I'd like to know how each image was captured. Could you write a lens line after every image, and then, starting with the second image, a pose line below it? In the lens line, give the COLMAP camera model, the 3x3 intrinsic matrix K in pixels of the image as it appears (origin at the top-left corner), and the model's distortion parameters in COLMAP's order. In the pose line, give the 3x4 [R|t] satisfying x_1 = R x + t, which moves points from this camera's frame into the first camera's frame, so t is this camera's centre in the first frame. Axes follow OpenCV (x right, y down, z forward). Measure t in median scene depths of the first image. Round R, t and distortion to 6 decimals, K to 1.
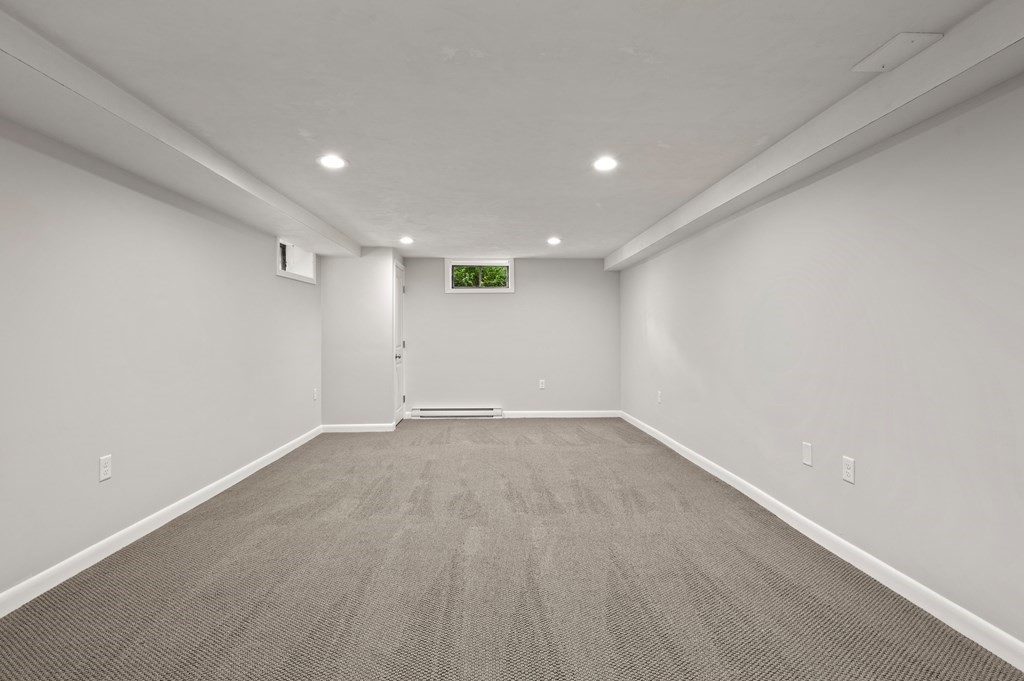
lens RADIAL K [[483.8, 0, 522.9], [0, 483.8, 337.2], [0, 0, 1]] dist [0.001409, 0.000258]
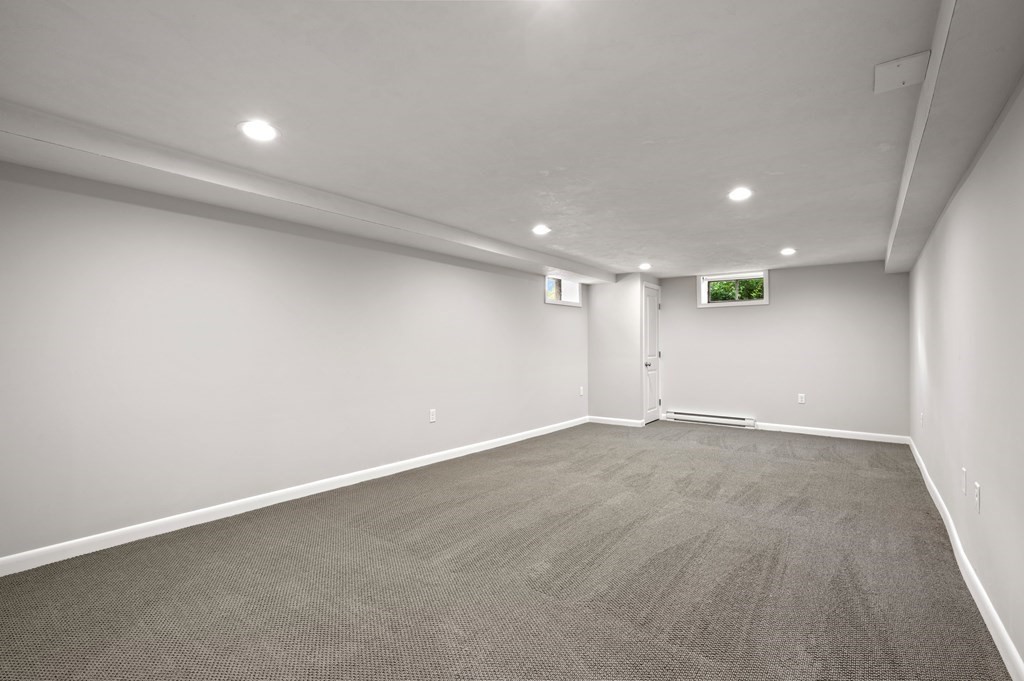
lens RADIAL K [[483.8, 0, 522.9], [0, 483.8, 337.2], [0, 0, 1]] dist [0.001409, 0.000258]
pose [[0.772620, -0.007676, -0.634822, 0.267891], [-0.008838, 0.999700, -0.022843, 0.003781], [0.634807, 0.023259, 0.772321, -0.104272]]
